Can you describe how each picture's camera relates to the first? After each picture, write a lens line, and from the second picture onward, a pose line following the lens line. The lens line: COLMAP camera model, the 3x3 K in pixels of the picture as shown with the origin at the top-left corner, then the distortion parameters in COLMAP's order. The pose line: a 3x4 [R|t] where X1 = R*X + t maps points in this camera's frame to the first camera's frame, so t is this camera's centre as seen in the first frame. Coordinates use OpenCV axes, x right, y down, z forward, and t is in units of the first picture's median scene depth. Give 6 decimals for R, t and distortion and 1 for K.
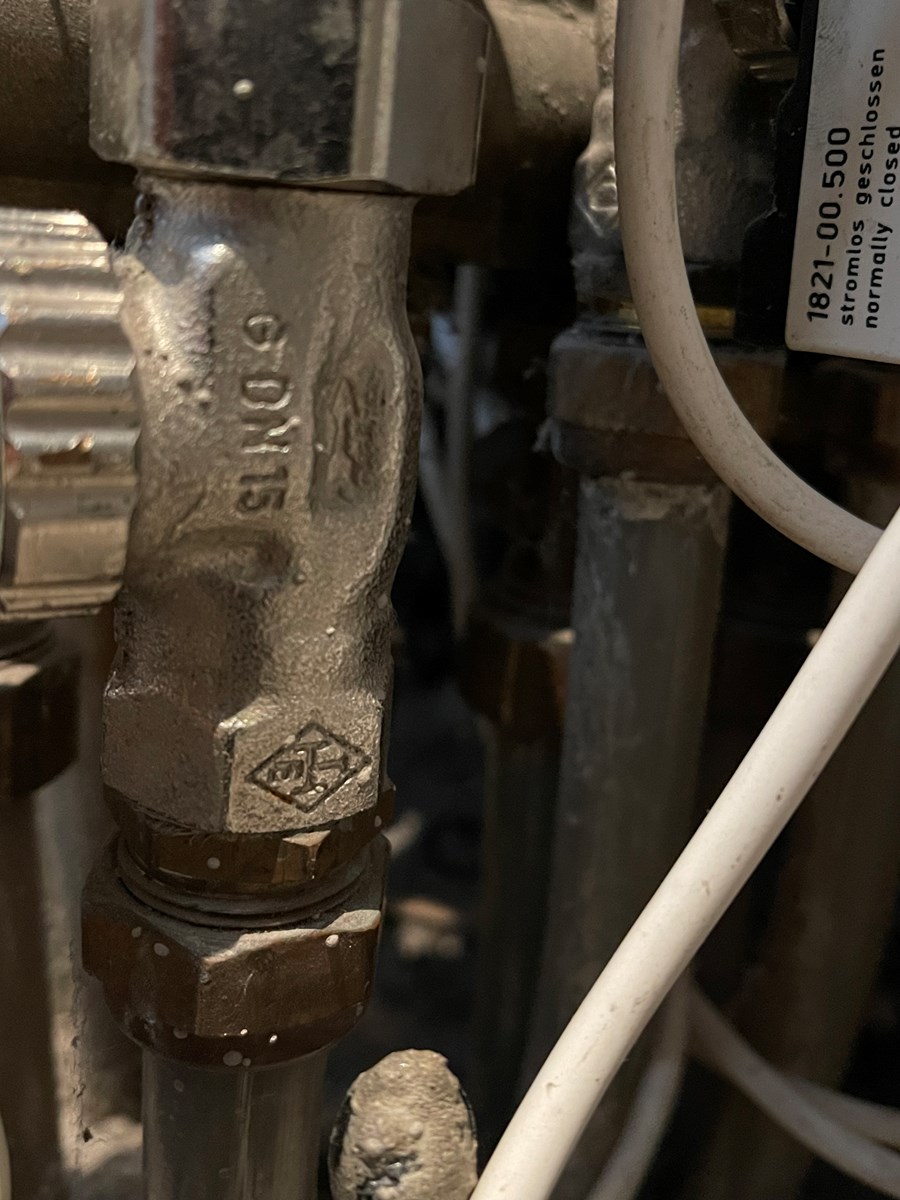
lens RADIAL K [[1167.6, 0, 450.0], [0, 1167.6, 600.0], [0, 0, 1]] dist [0.055727, -0.291648]
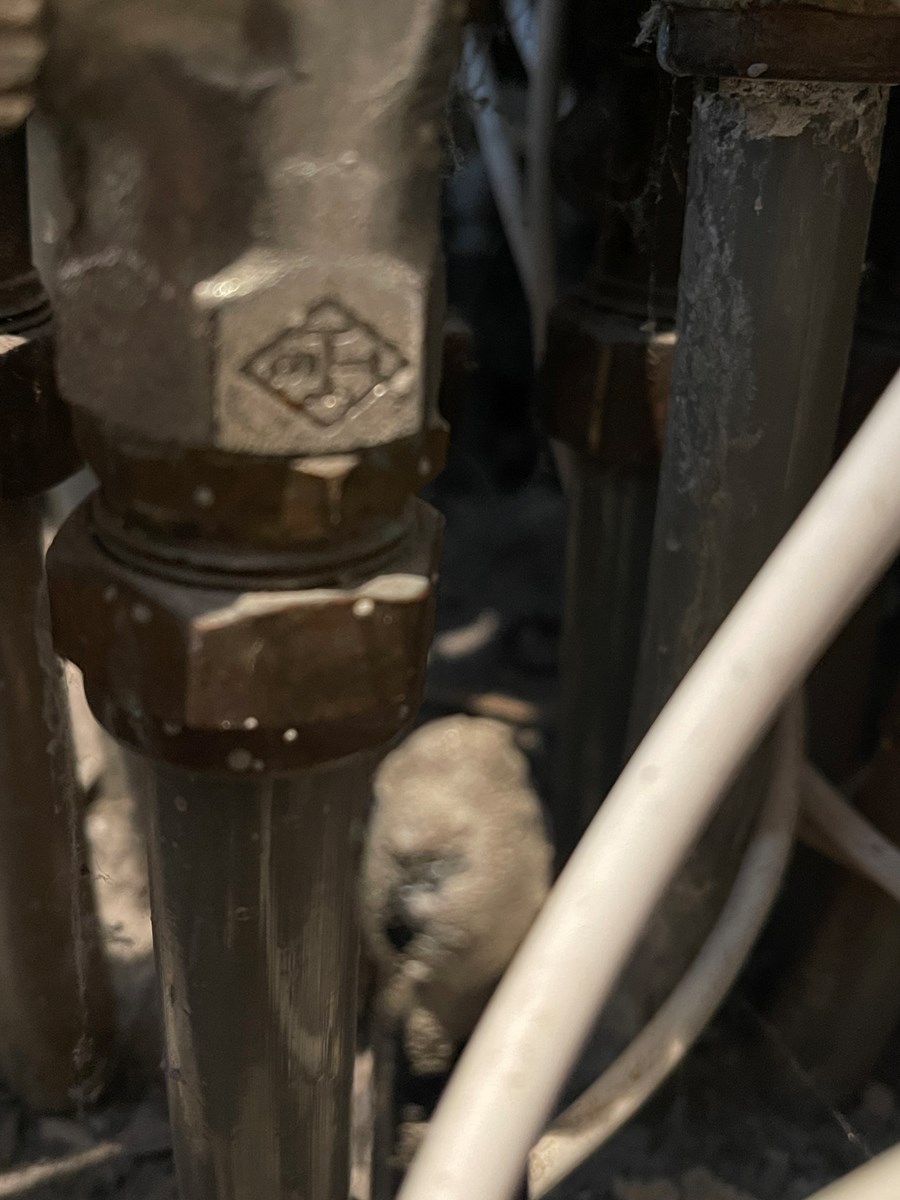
lens RADIAL K [[1167.6, 0, 450.0], [0, 1167.6, 600.0], [0, 0, 1]] dist [0.055727, -0.291648]
pose [[0.997386, 0.006487, -0.071966, 0.010898], [0.002615, 0.992070, 0.125661, 0.189928], [0.072210, -0.125520, 0.989460, 0.248484]]
